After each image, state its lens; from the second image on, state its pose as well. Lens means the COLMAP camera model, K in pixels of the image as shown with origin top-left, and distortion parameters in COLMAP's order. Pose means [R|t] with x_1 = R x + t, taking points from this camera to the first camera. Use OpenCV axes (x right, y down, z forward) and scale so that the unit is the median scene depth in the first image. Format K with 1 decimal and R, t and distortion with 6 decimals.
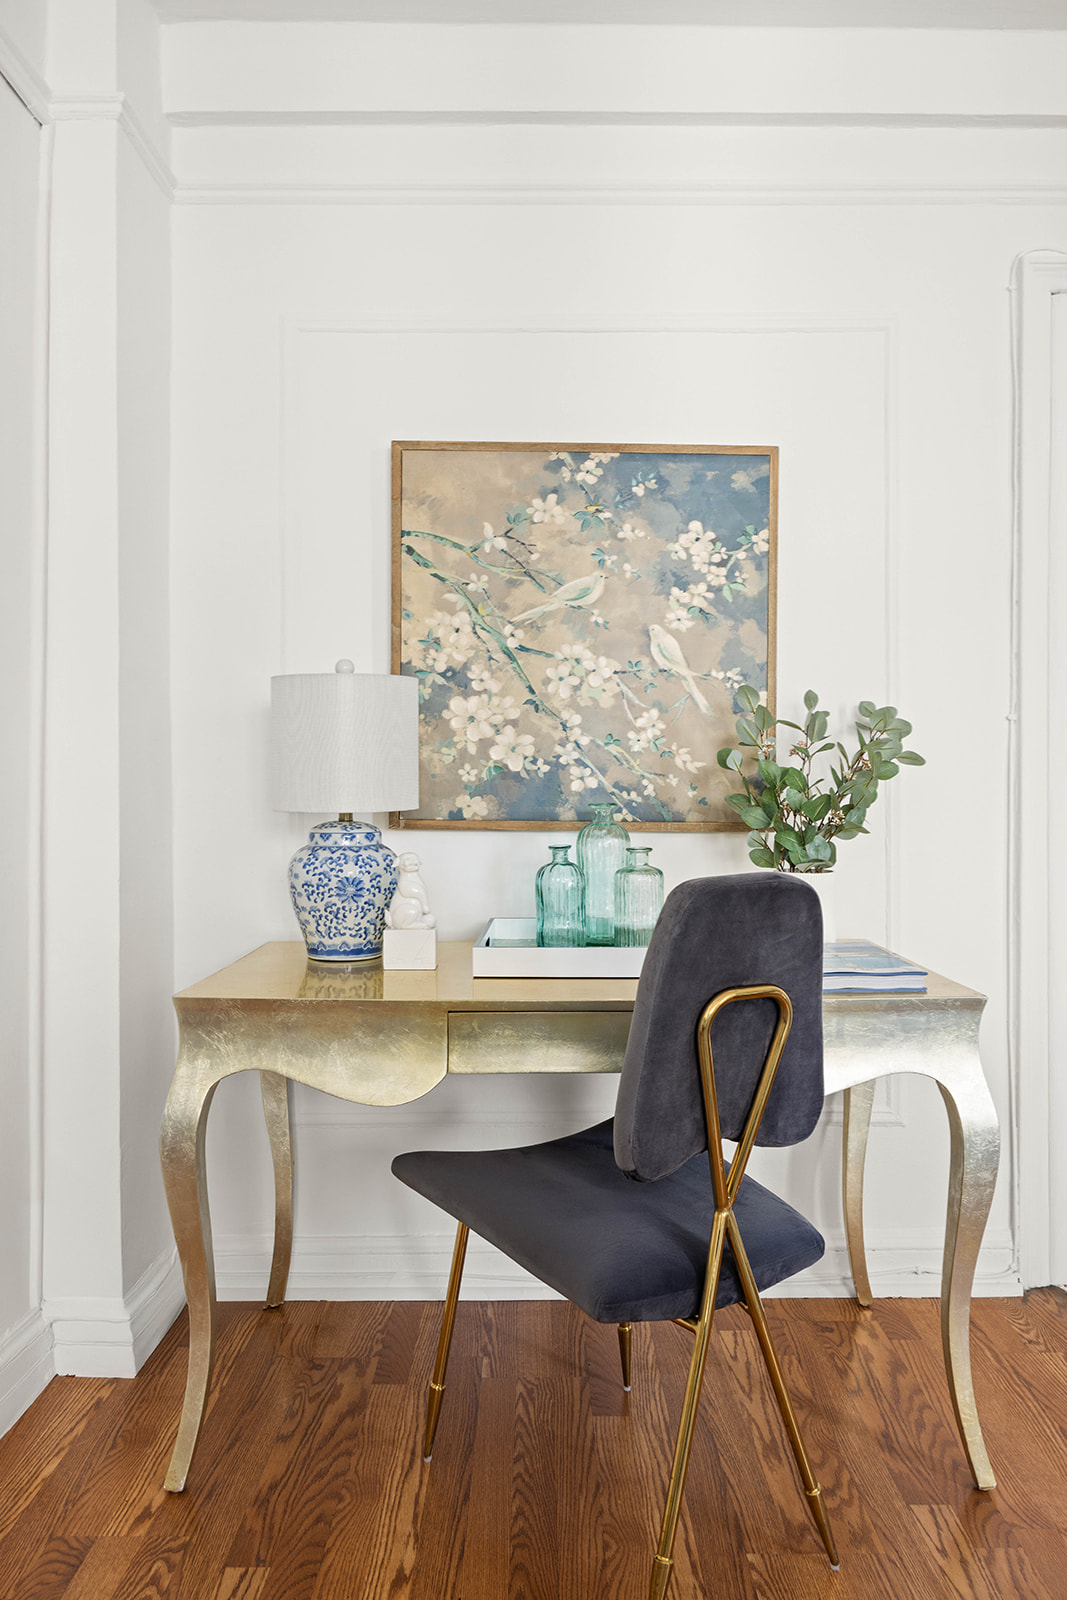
lens RADIAL K [[1107.3, 0, 533.5], [0, 1107.3, 800.0], [0, 0, 1]] dist [-0.000948, 0.000620]
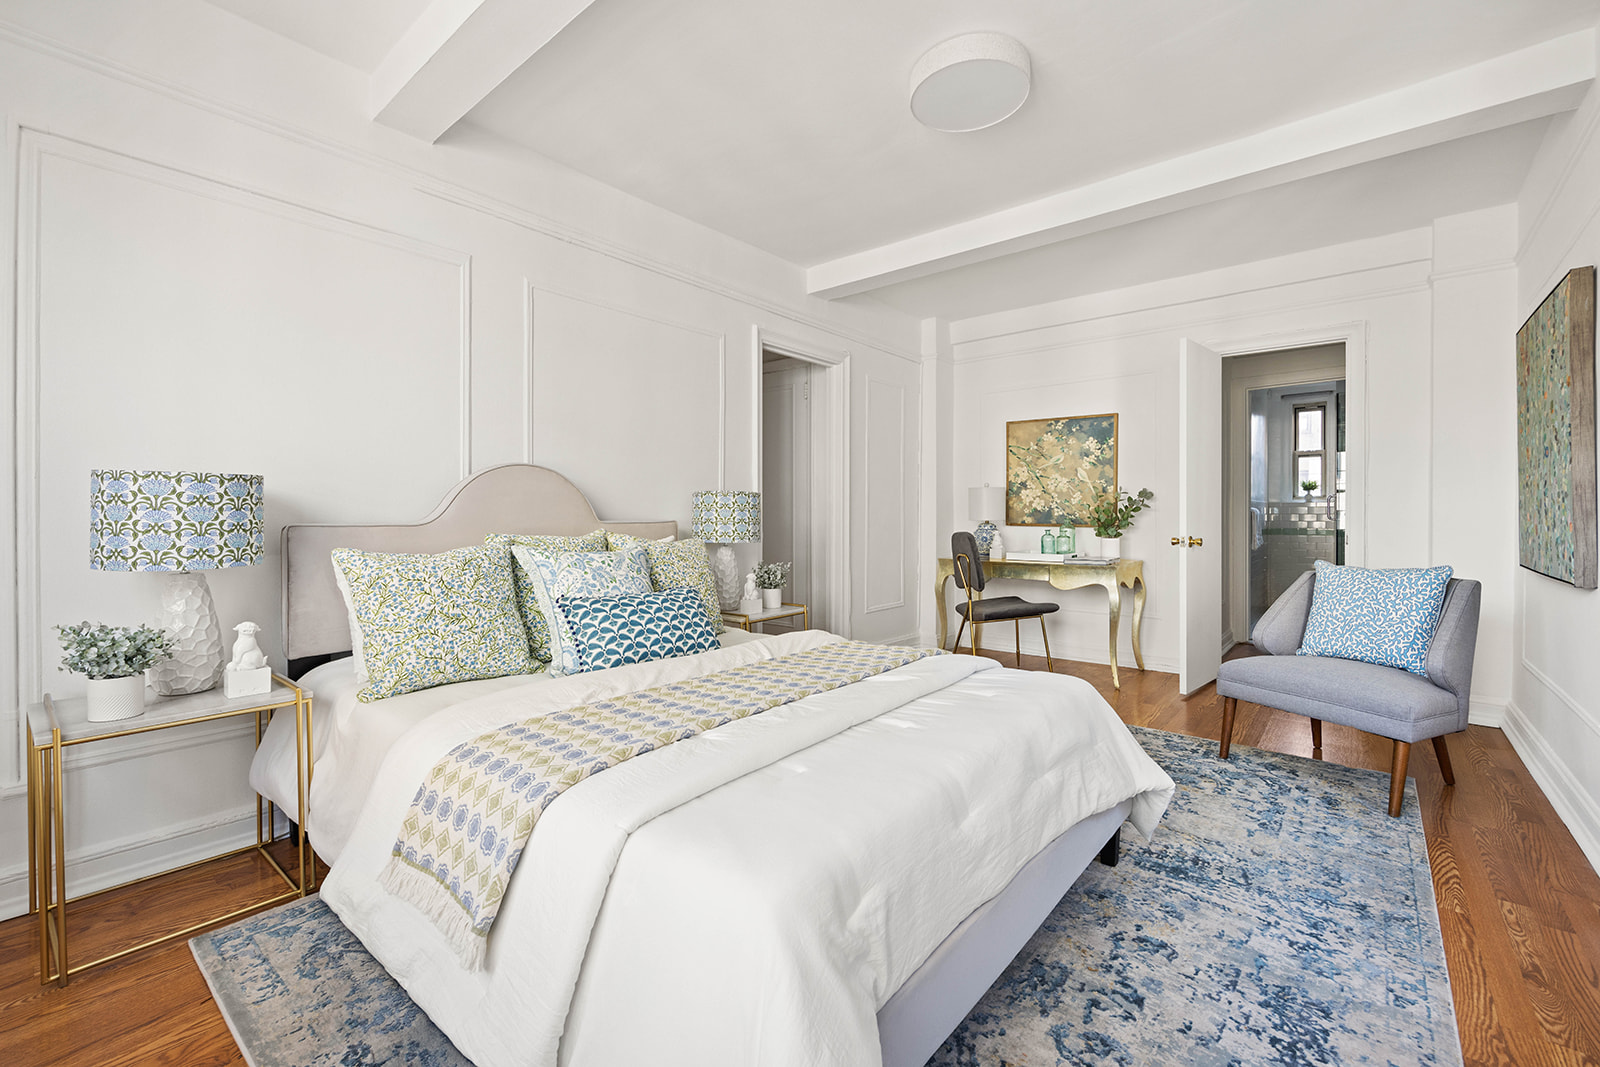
lens RADIAL K [[667.5, 0, 799.1], [0, 667.5, 514.8], [0, 0, 1]] dist [-0.000001, -0.000002]
pose [[0.765600, -0.003499, -0.643308, 0.787336], [-0.002481, 0.999962, -0.008391, 0.009926], [0.643312, 0.008020, 0.765562, -1.177139]]
